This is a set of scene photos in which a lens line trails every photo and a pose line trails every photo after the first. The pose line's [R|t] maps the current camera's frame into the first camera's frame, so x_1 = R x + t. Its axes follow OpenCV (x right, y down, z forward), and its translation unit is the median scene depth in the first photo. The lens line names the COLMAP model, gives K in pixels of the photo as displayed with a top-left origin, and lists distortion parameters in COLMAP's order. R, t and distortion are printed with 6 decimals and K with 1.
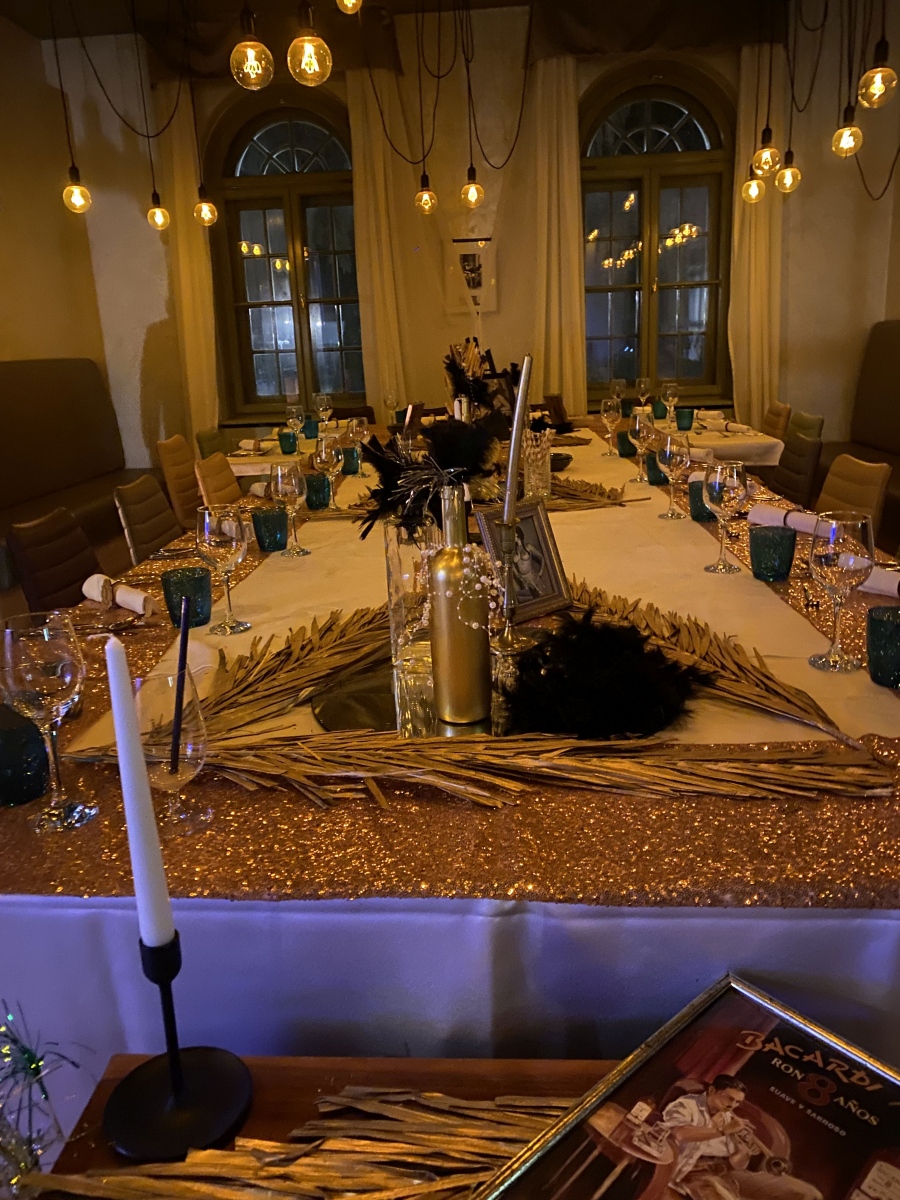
lens RADIAL K [[911.6, 0, 447.6], [0, 911.6, 599.8], [0, 0, 1]] dist [0.025013, -0.038127]
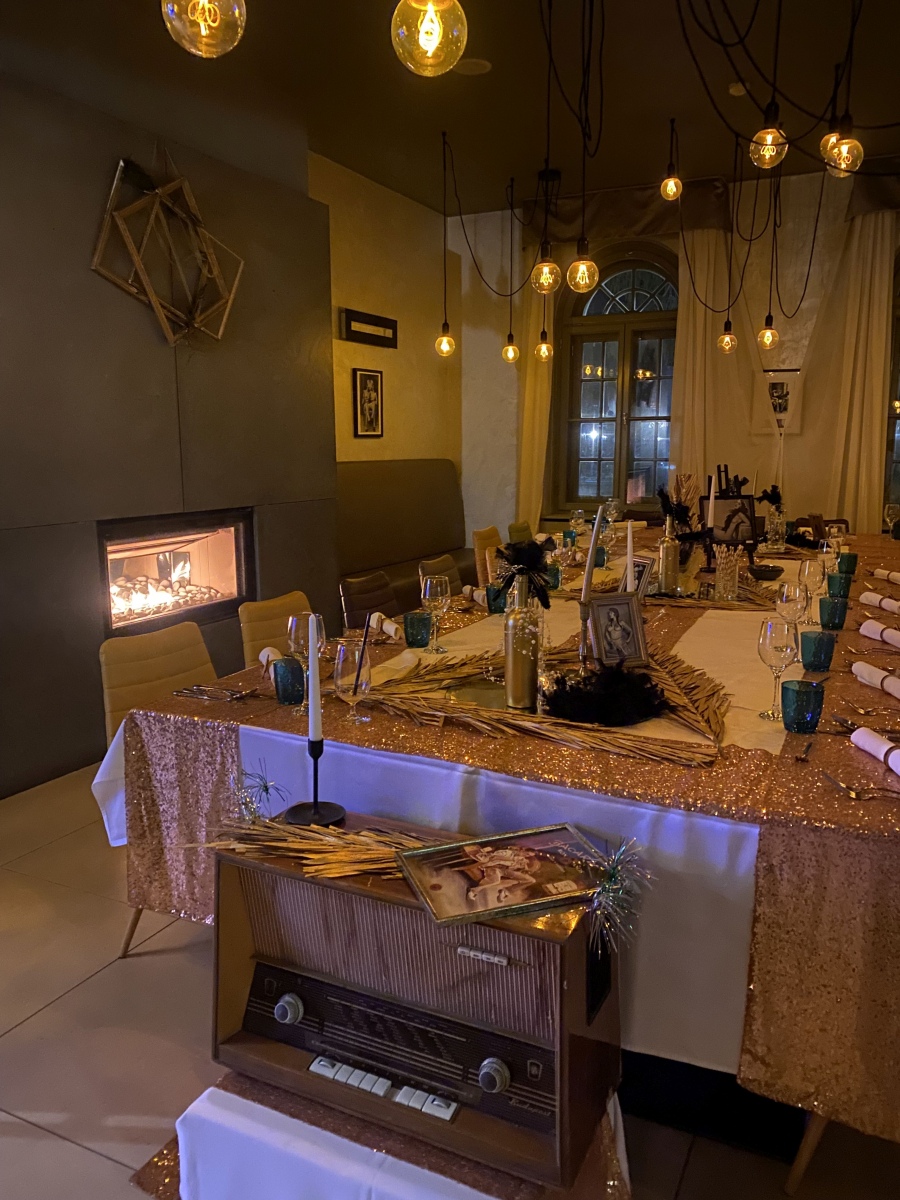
lens RADIAL K [[911.6, 0, 454.0], [0, 911.6, 604.0], [0, 0, 1]] dist [0.025013, -0.038127]
pose [[0.922345, 0.108447, -0.370837, 0.525462], [-0.141866, 0.987817, -0.063972, 0.064390], [0.359381, 0.111613, 0.926492, -0.695779]]
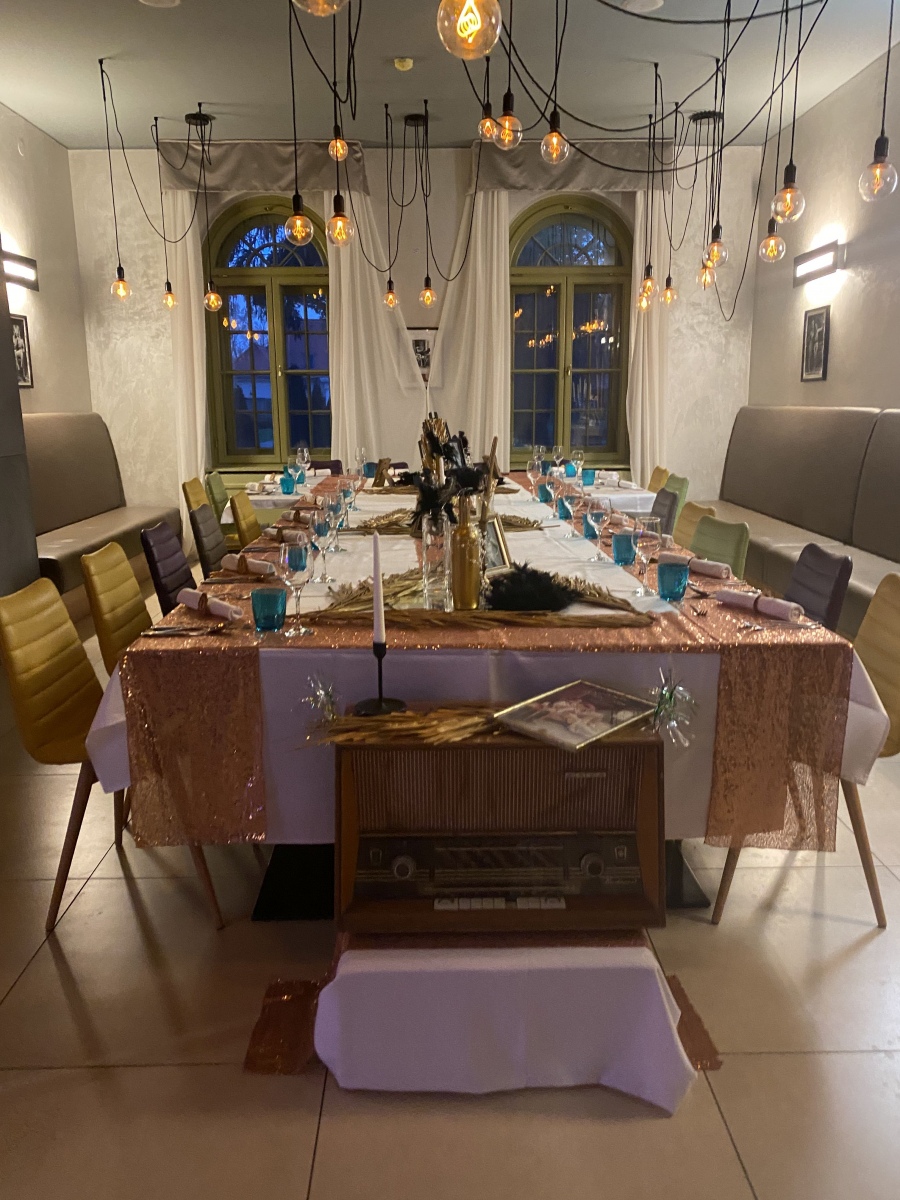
lens RADIAL K [[911.6, 0, 450.7], [0, 911.6, 615.0], [0, 0, 1]] dist [0.025013, -0.038127]
pose [[0.995854, 0.017167, 0.089334, -0.199580], [-0.013036, 0.998828, -0.046623, 0.239713], [-0.090029, 0.045265, 0.994910, -1.053292]]
